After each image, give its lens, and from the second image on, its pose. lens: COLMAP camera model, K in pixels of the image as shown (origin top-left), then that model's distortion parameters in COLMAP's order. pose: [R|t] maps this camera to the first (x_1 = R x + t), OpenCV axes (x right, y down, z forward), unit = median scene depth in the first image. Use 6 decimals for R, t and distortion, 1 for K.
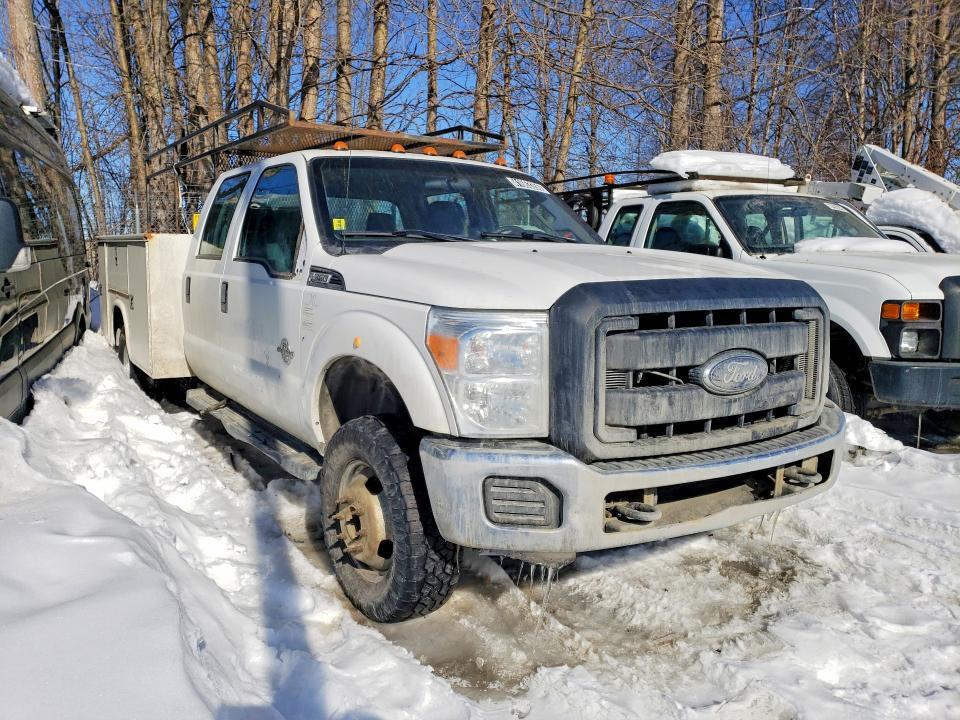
lens RADIAL K [[751.9, 0, 478.8], [0, 751.9, 356.0], [0, 0, 1]] dist [0.021462, -0.010256]
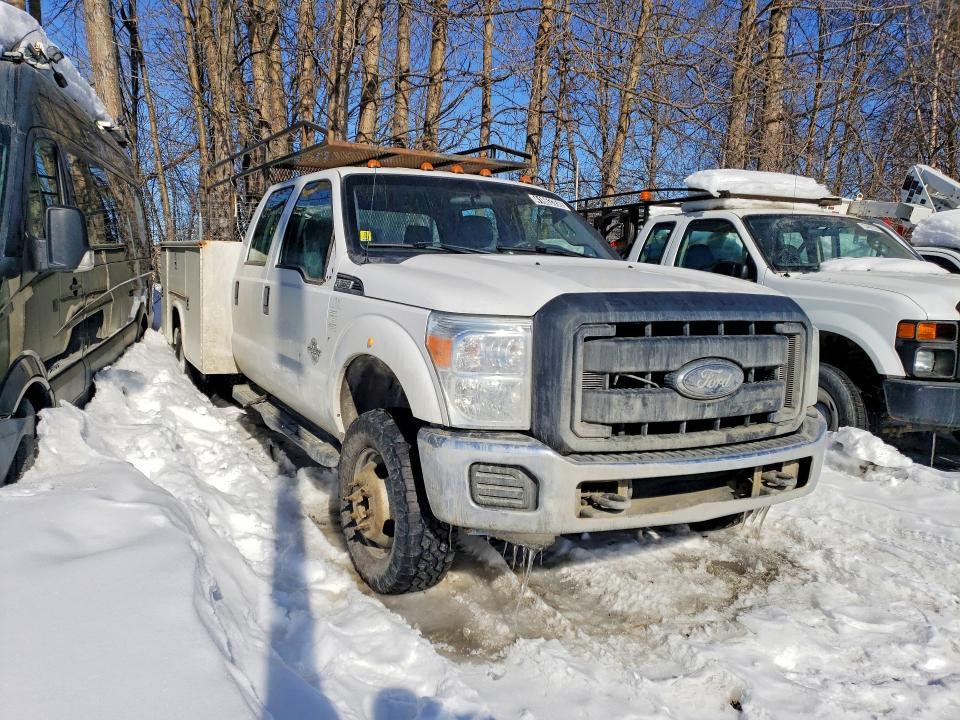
lens RADIAL K [[751.9, 0, 482.2], [0, 751.9, 362.4], [0, 0, 1]] dist [0.021462, -0.010256]
pose [[0.997059, 0.031301, -0.069952, 0.068020], [-0.031822, 0.999473, -0.006343, 0.011644], [0.069716, 0.008550, 0.997530, -0.083098]]
